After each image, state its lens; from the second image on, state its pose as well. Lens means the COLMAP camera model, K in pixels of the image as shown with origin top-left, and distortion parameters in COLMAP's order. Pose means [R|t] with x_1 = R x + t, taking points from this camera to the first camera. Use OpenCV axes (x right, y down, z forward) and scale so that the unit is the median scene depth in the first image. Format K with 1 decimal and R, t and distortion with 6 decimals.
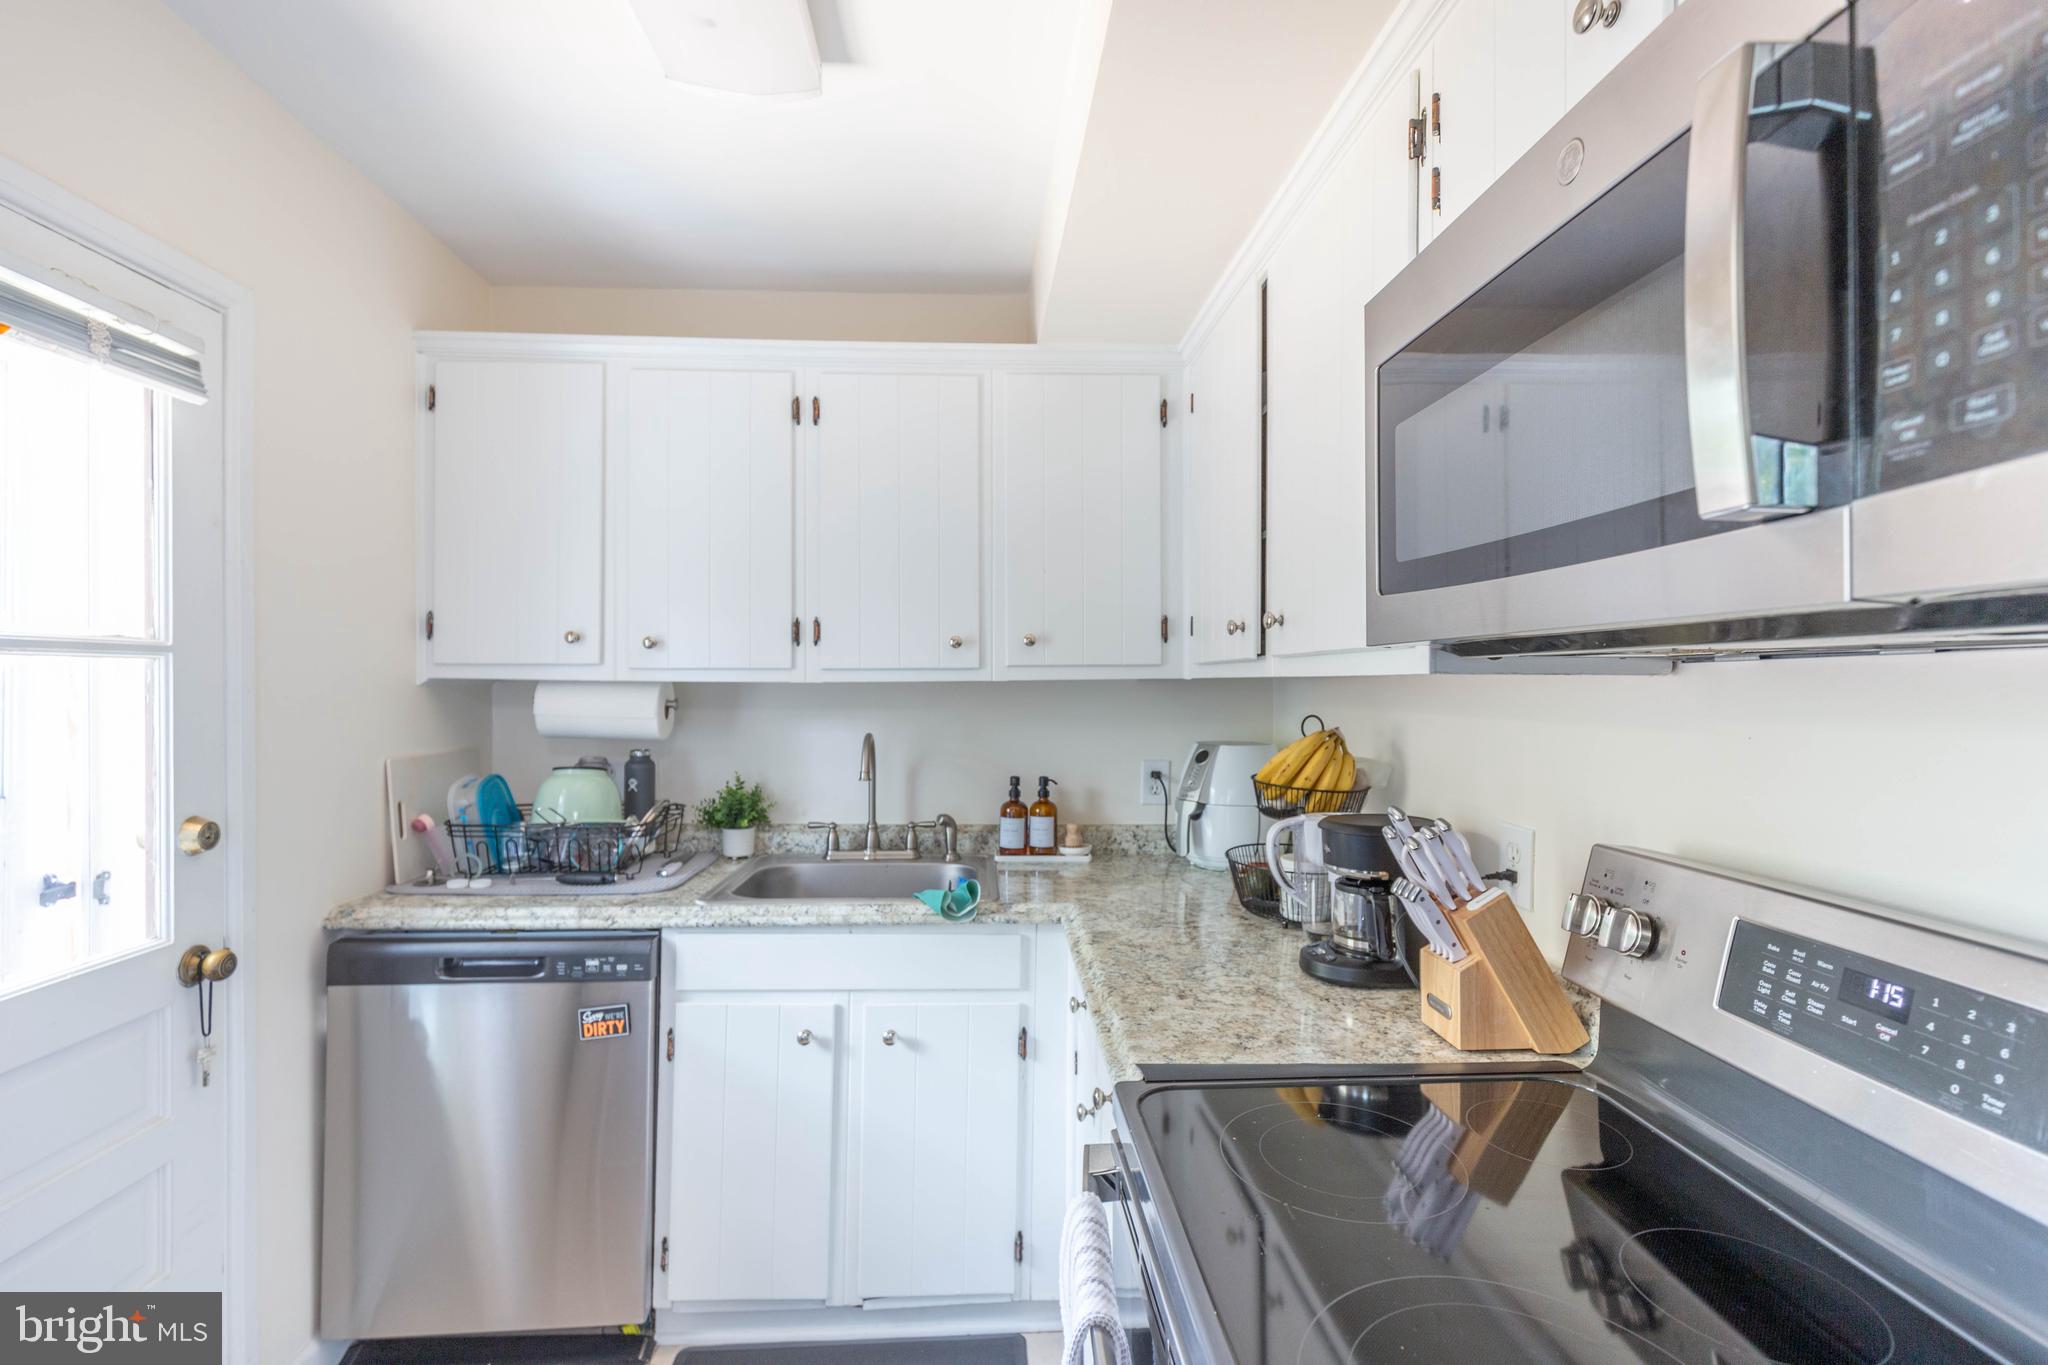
lens RADIAL K [[941.5, 0, 1032.6], [0, 941.5, 679.1], [0, 0, 1]] dist [0.010168, -0.004047]
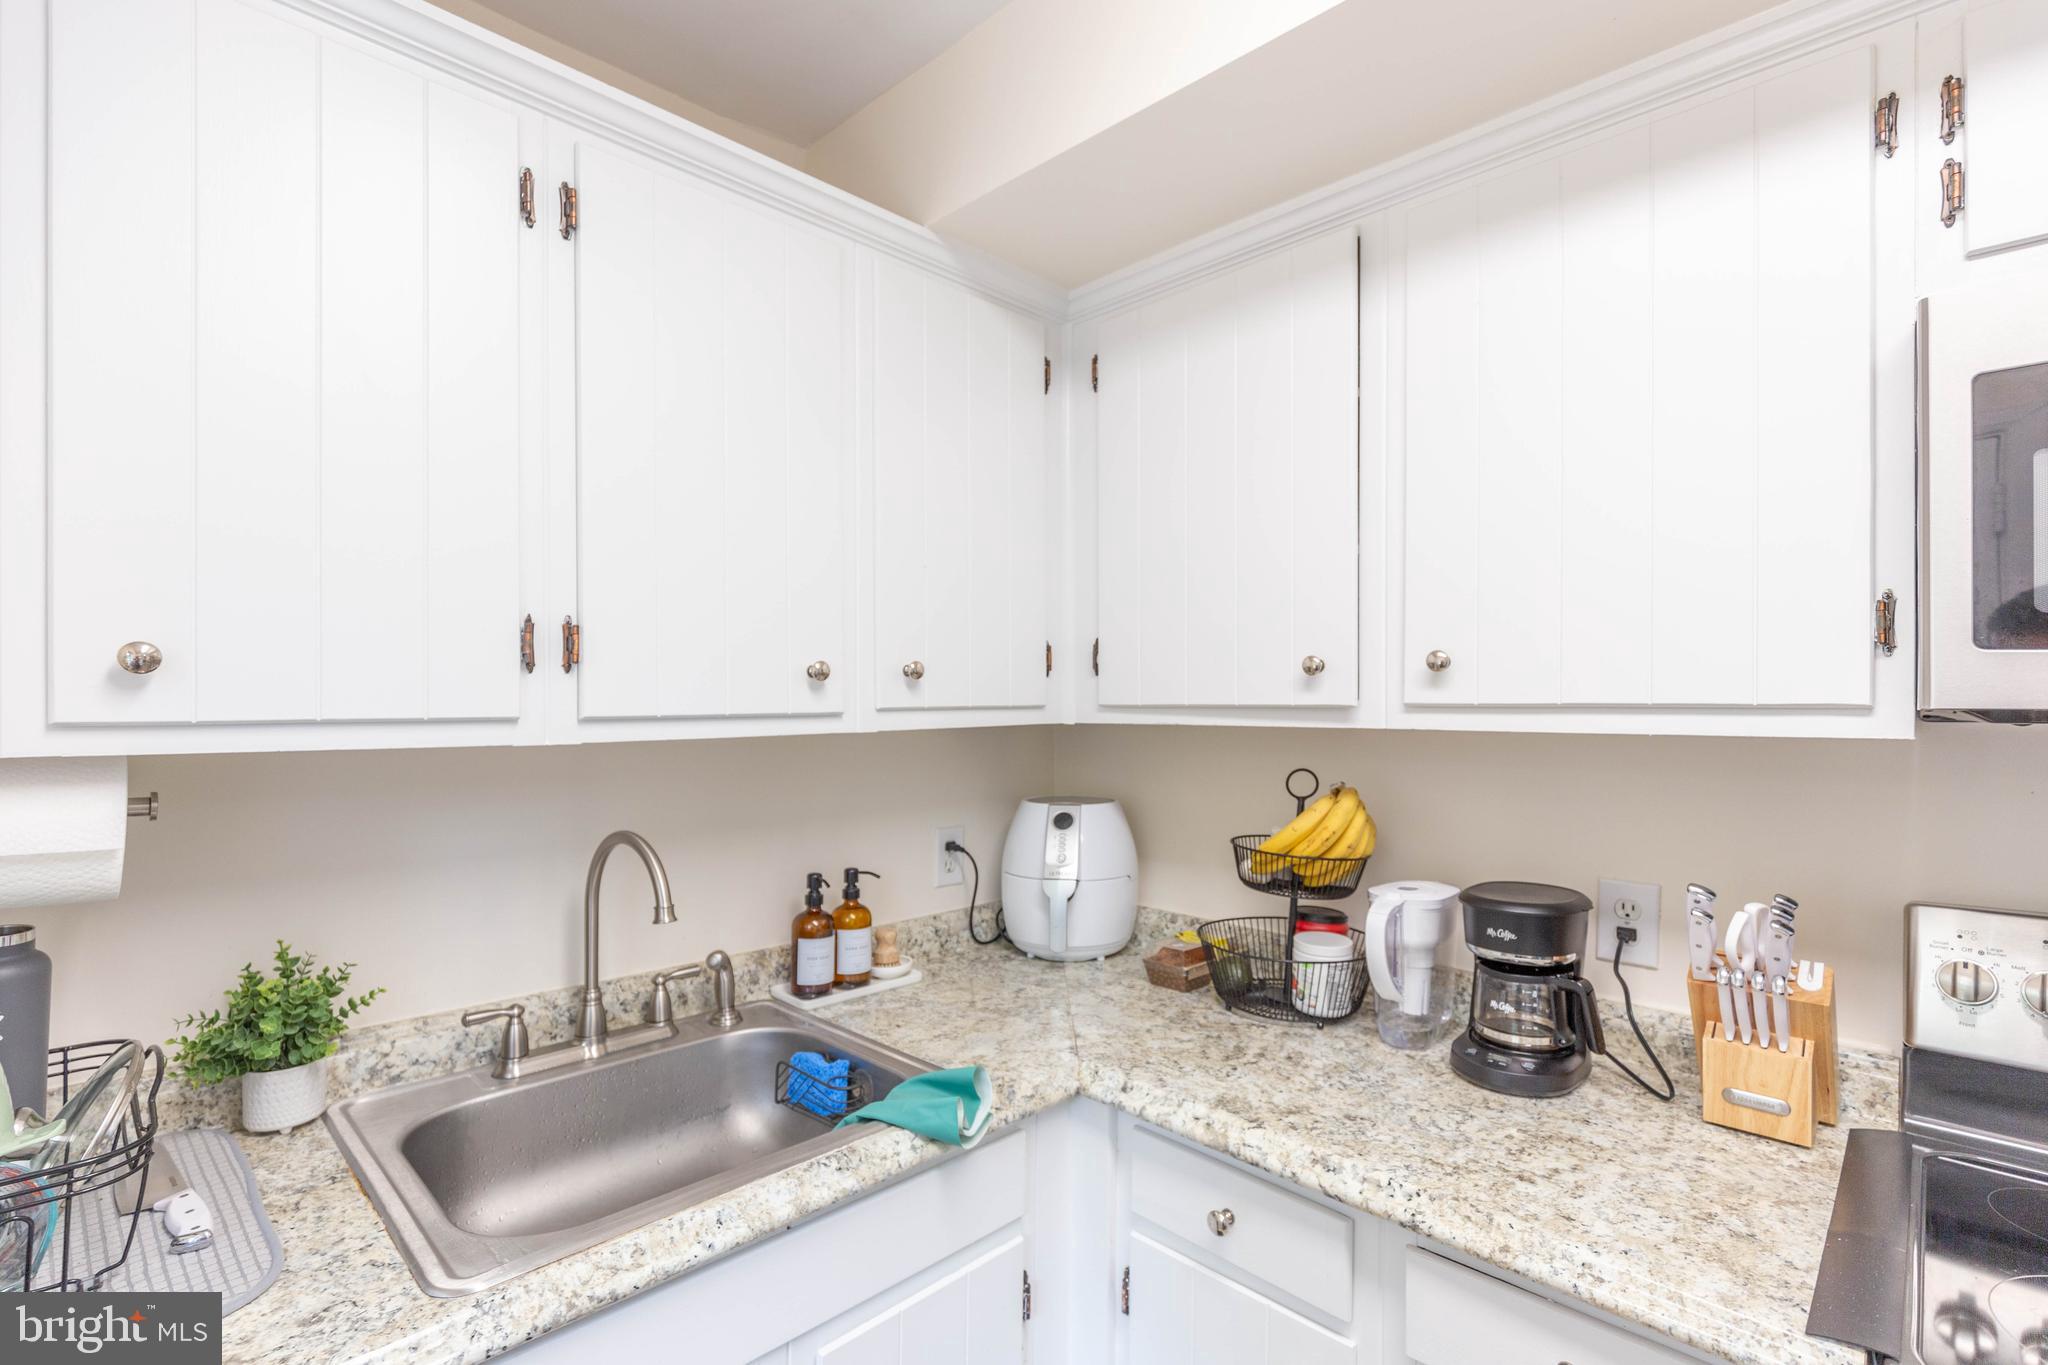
lens RADIAL K [[941.5, 0, 1033.8], [0, 941.5, 701.0], [0, 0, 1]] dist [0.010168, -0.004047]
pose [[0.737622, -0.001063, 0.675213, -0.375491], [-0.001270, 0.999995, 0.002961, -0.021334], [-0.675213, -0.003042, 0.737616, 0.437762]]
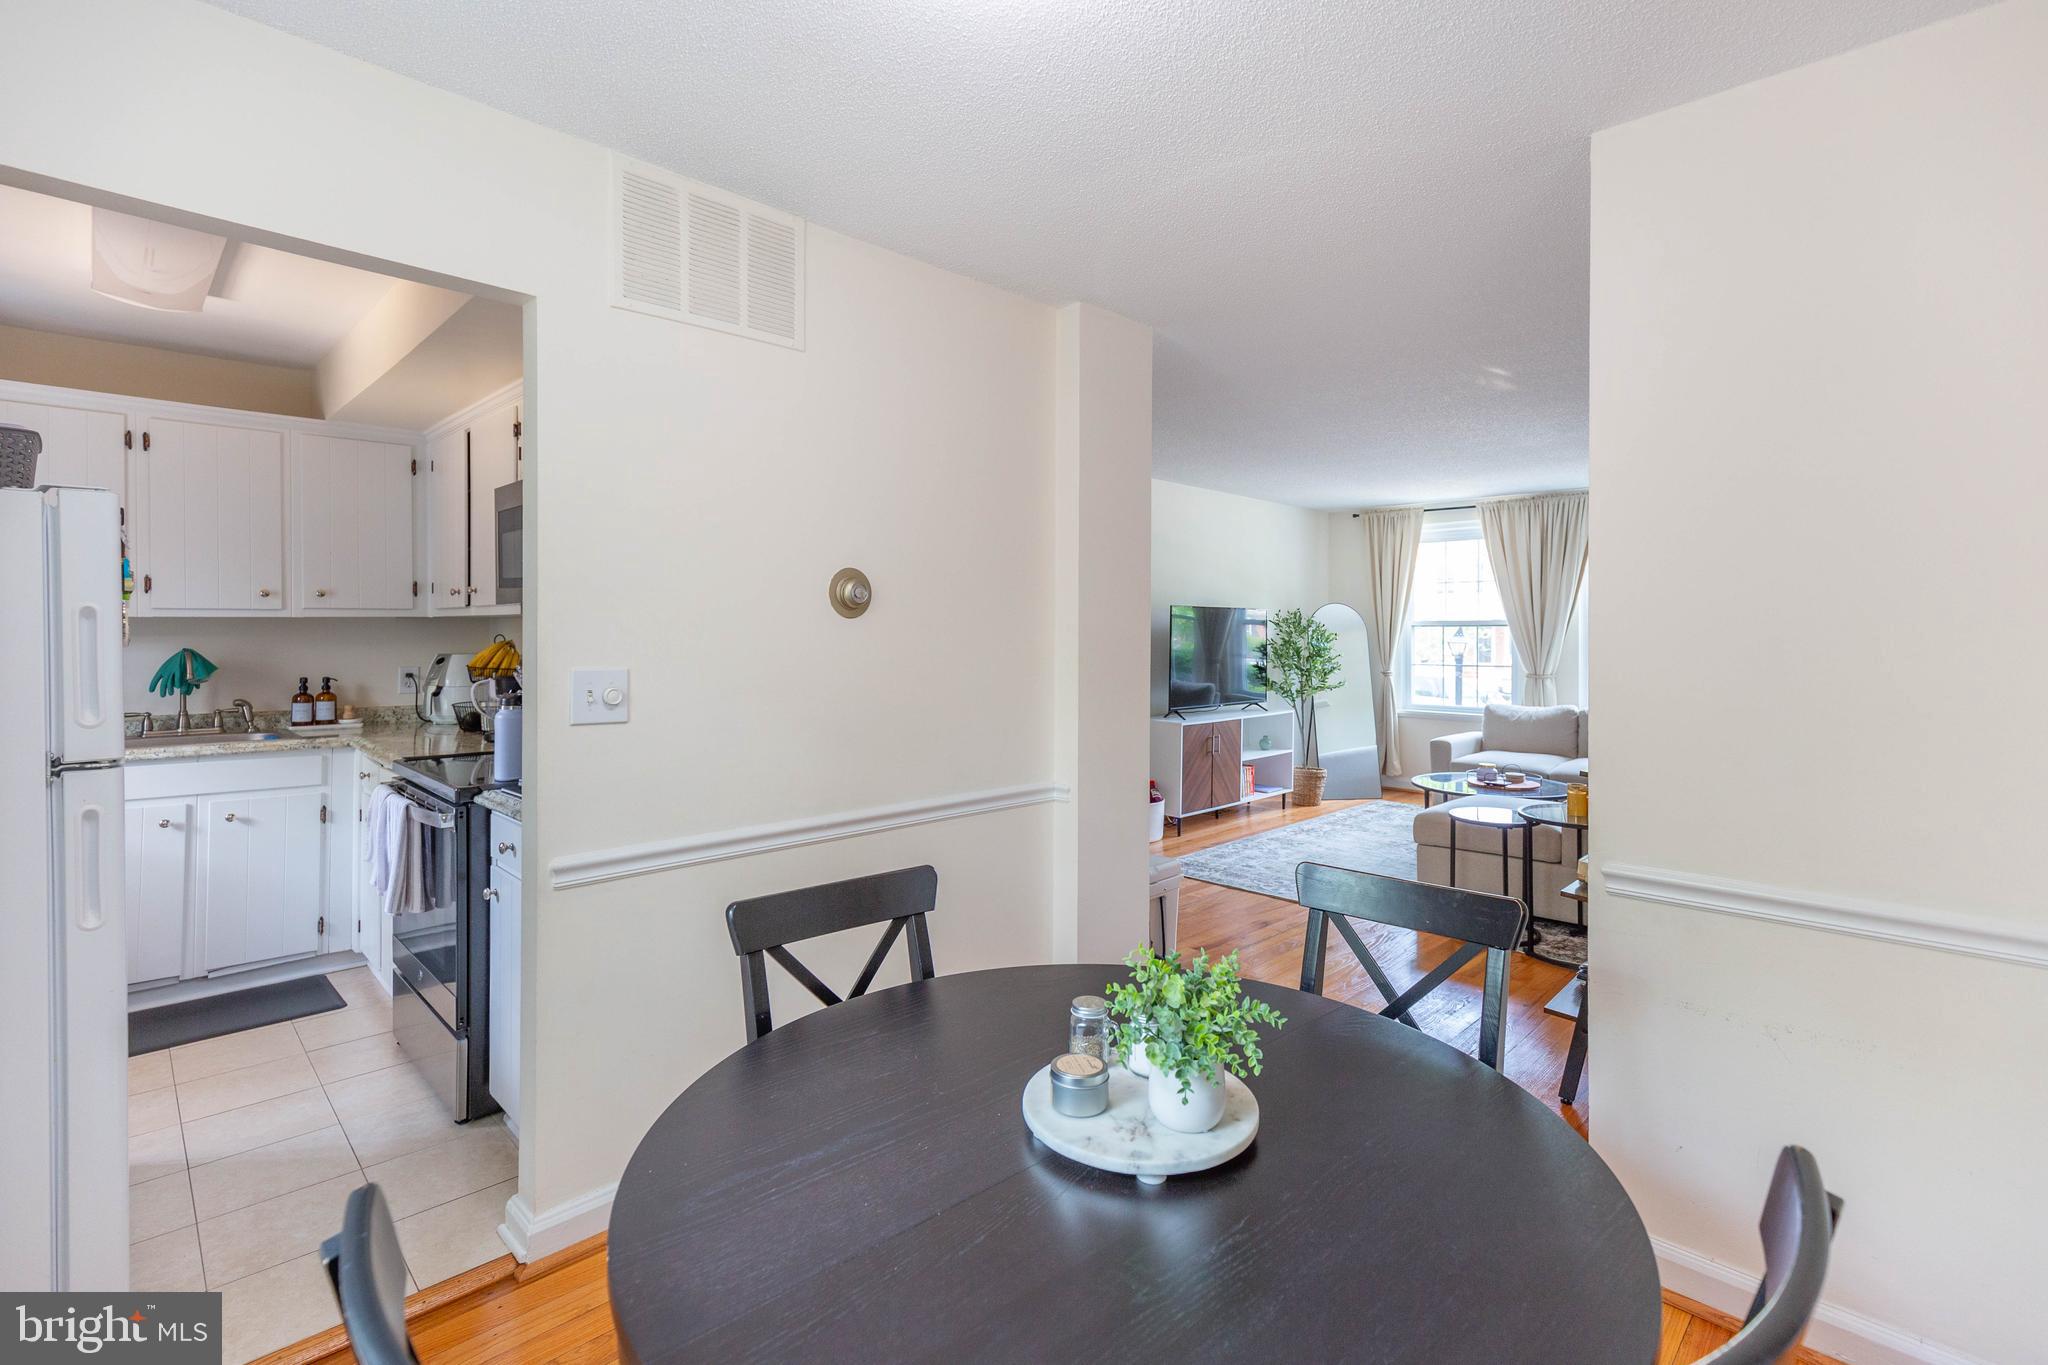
lens RADIAL K [[941.5, 0, 1038.5], [0, 941.5, 639.3], [0, 0, 1]] dist [0.010168, -0.004047]
pose [[0.750806, -0.004676, 0.660506, -0.152259], [-0.003886, 0.999926, 0.011496, 0.016368], [-0.660511, -0.011198, 0.750733, -1.098627]]
